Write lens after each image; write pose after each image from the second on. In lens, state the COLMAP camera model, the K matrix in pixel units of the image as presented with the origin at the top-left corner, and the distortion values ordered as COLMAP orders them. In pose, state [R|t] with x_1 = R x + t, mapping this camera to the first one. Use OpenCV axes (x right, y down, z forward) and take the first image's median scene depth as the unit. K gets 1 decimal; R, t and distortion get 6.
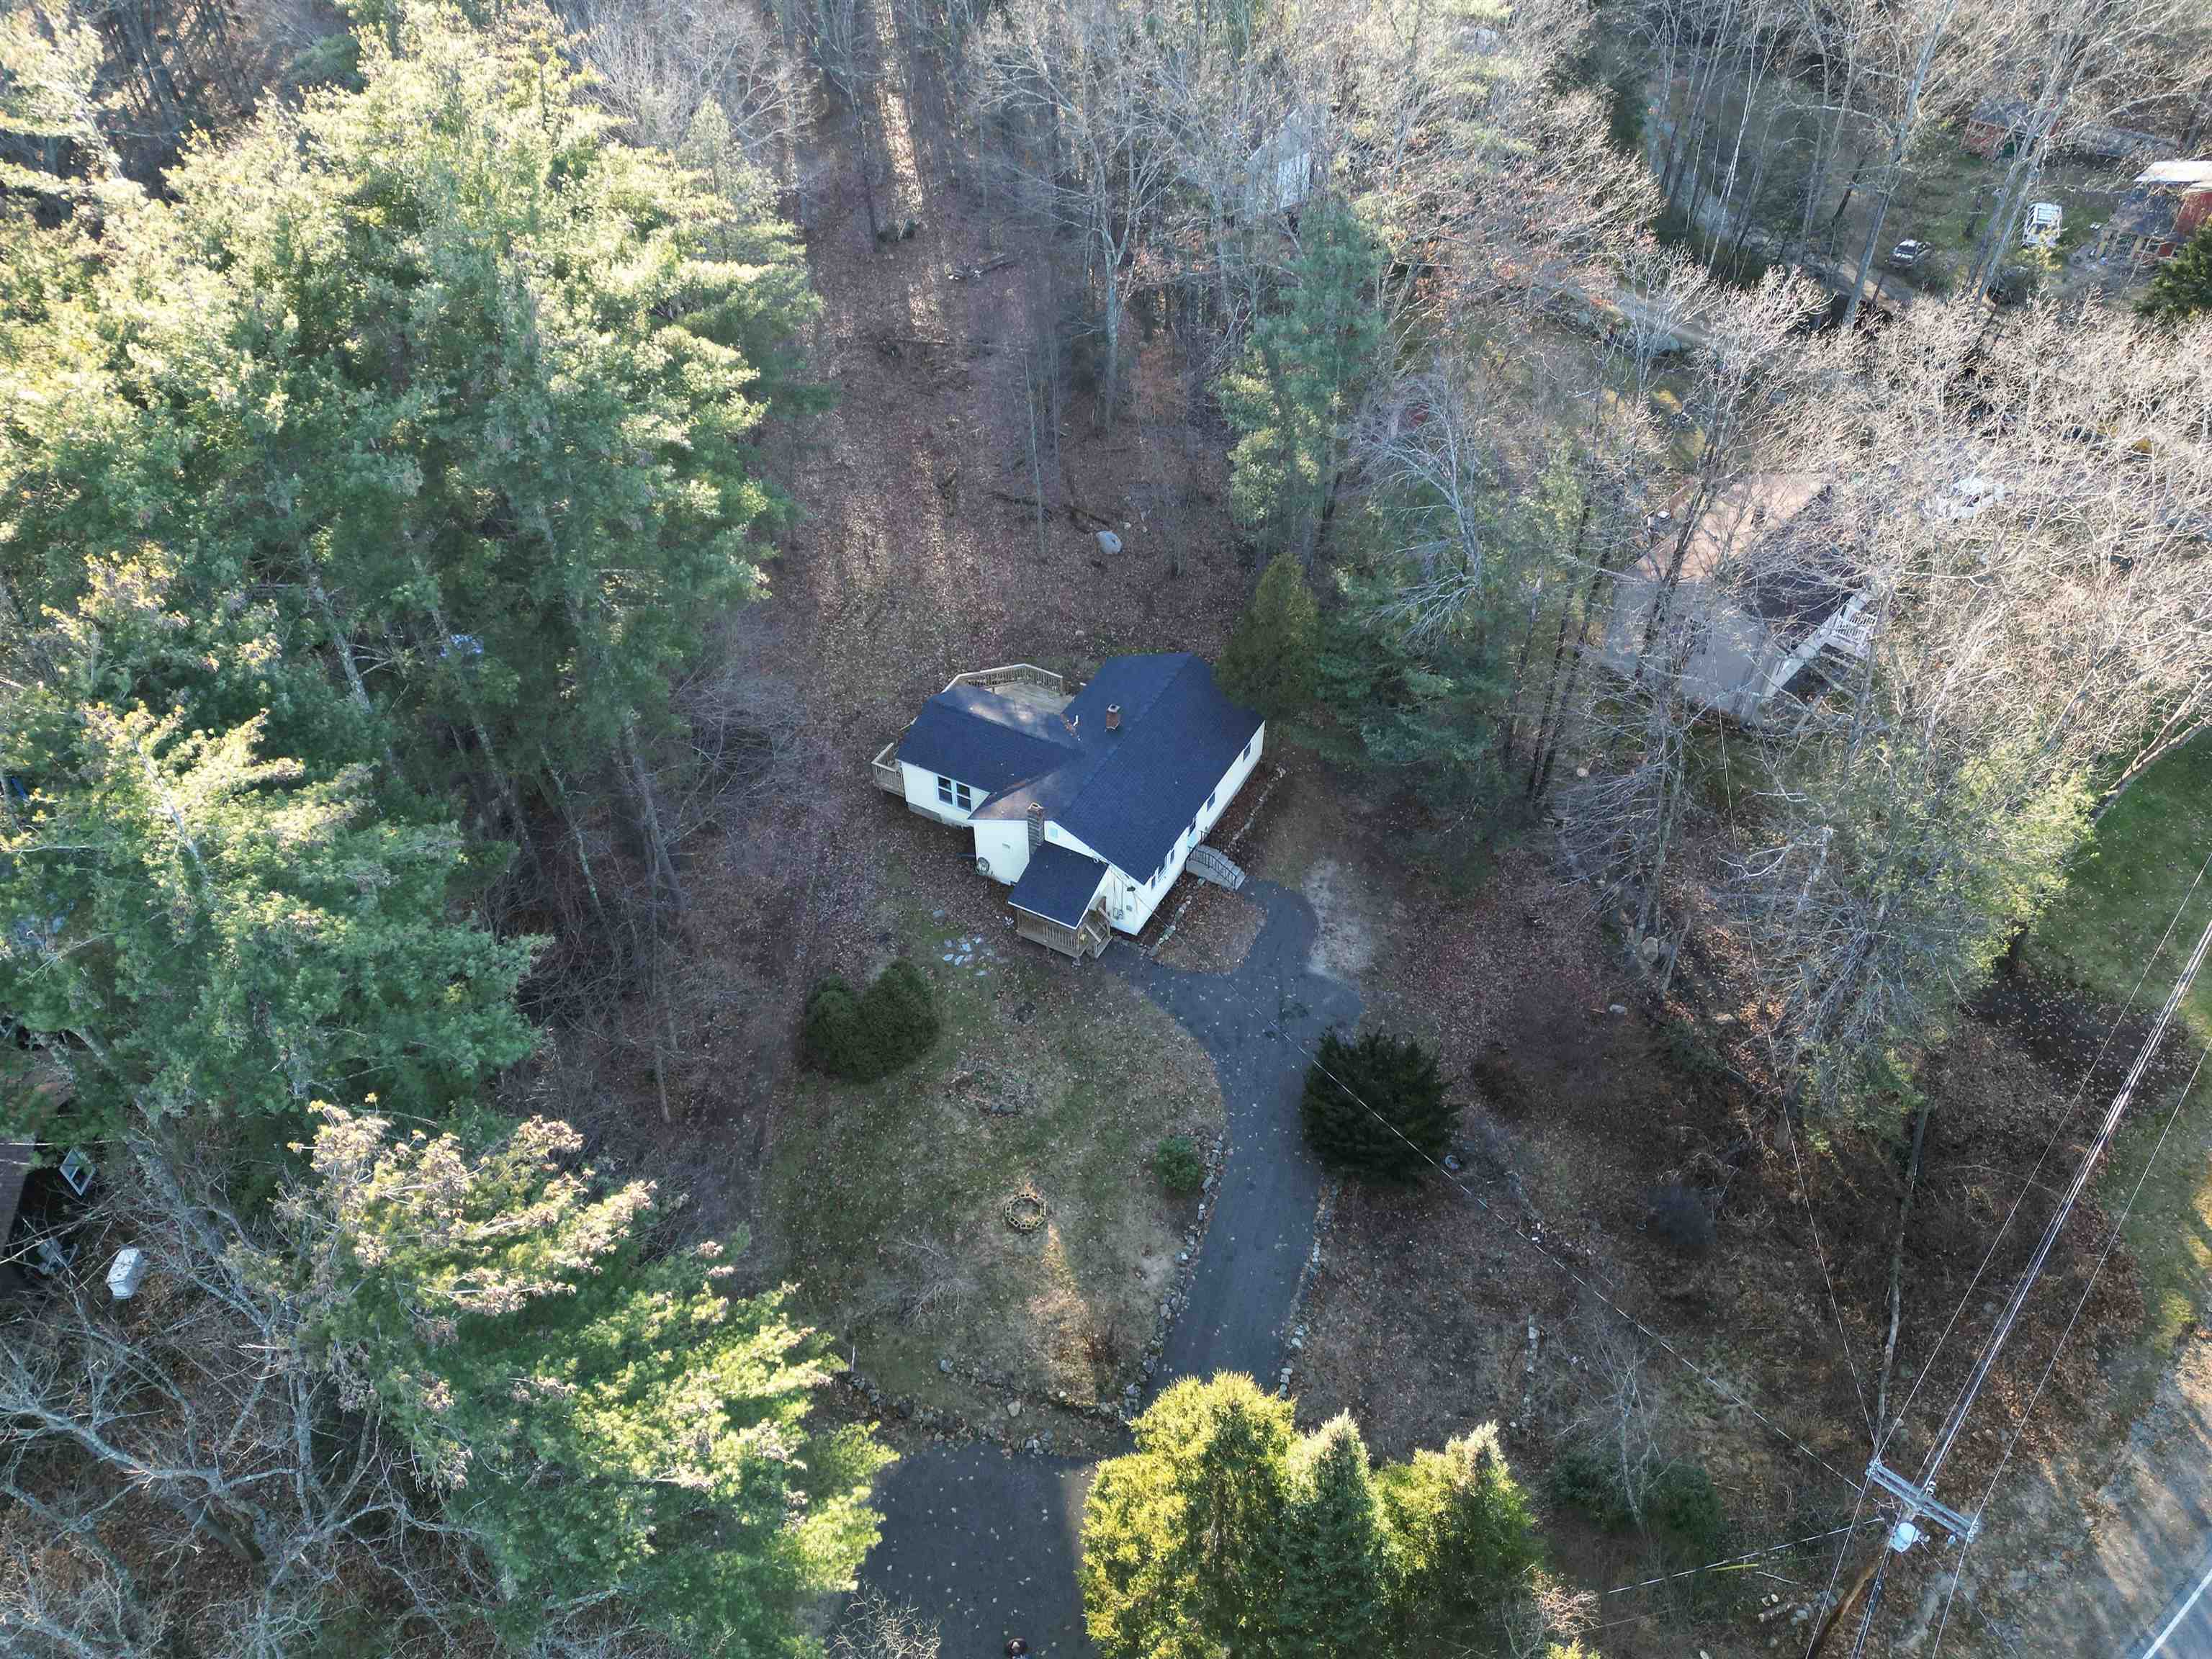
lens RADIAL K [[1543.3, 0, 1106.0], [0, 1543.3, 829.5], [0, 0, 1]] dist [0.081319, -0.078848]
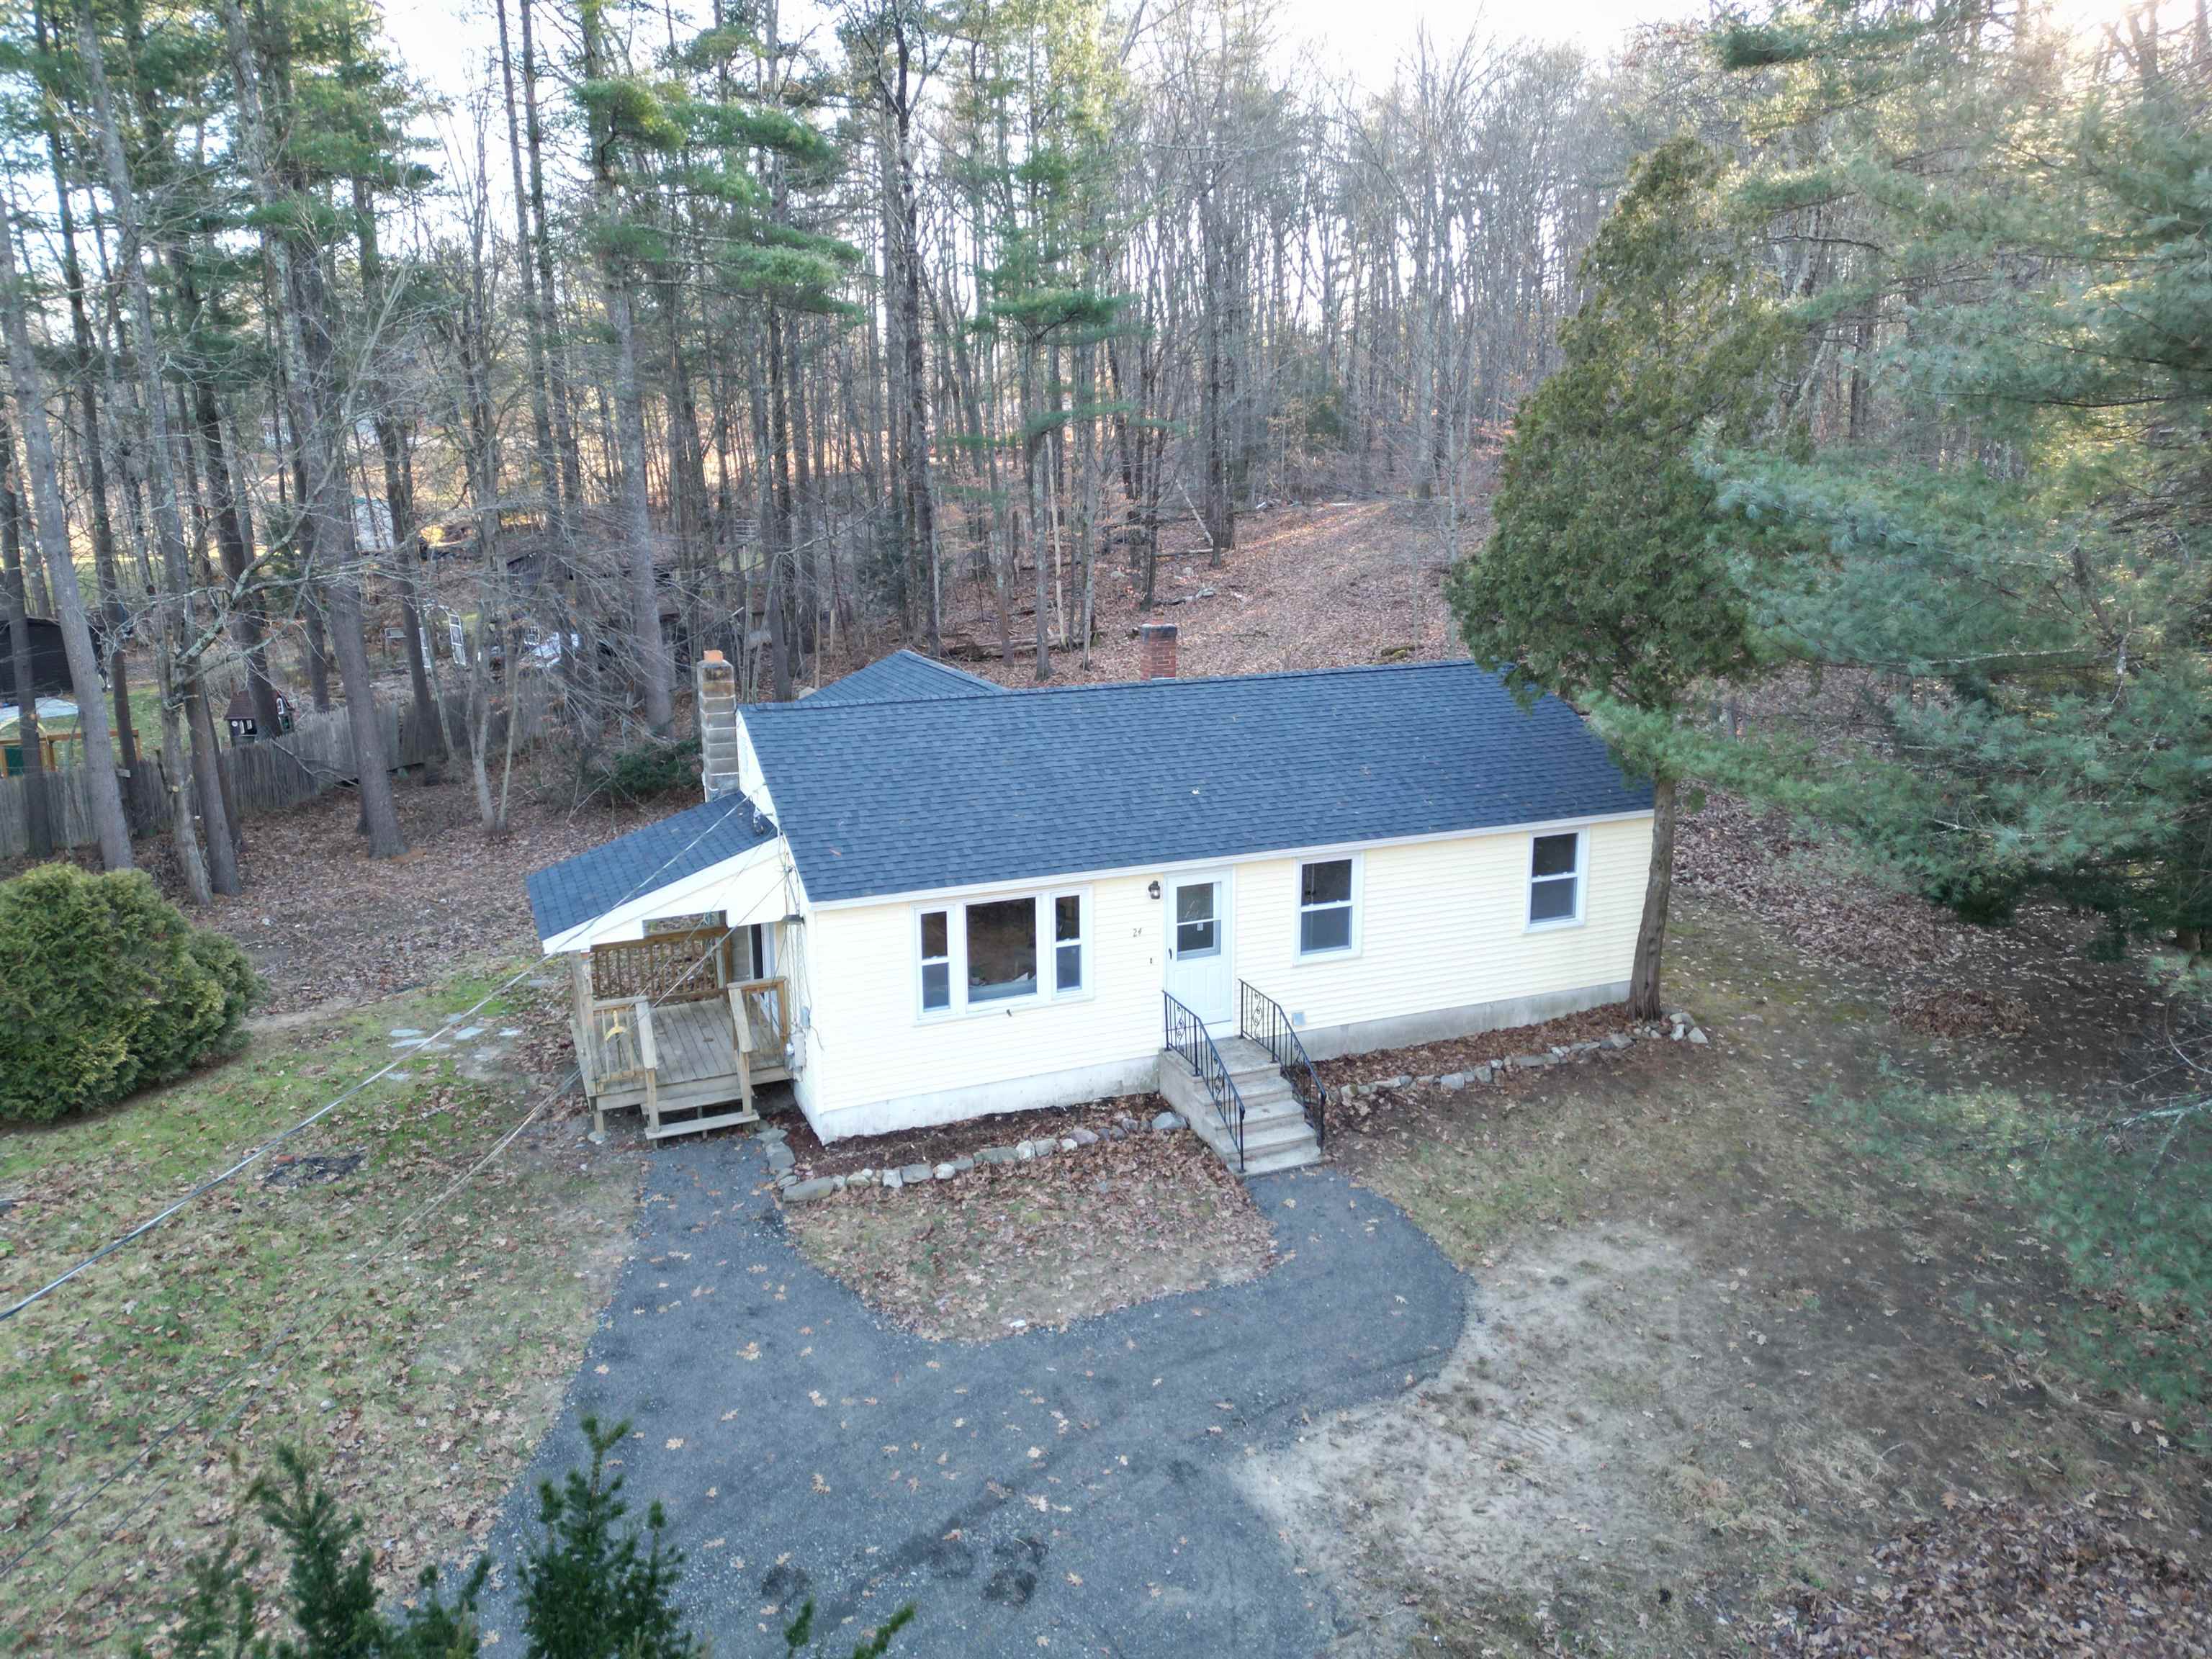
lens RADIAL K [[1543.3, 0, 1106.0], [0, 1543.3, 829.5], [0, 0, 1]] dist [0.081319, -0.078848]
pose [[0.774744, 0.138720, -0.616869, 0.258419], [-0.426821, 0.834536, -0.348388, 0.108069], [0.466471, 0.533205, 0.705760, 0.856077]]
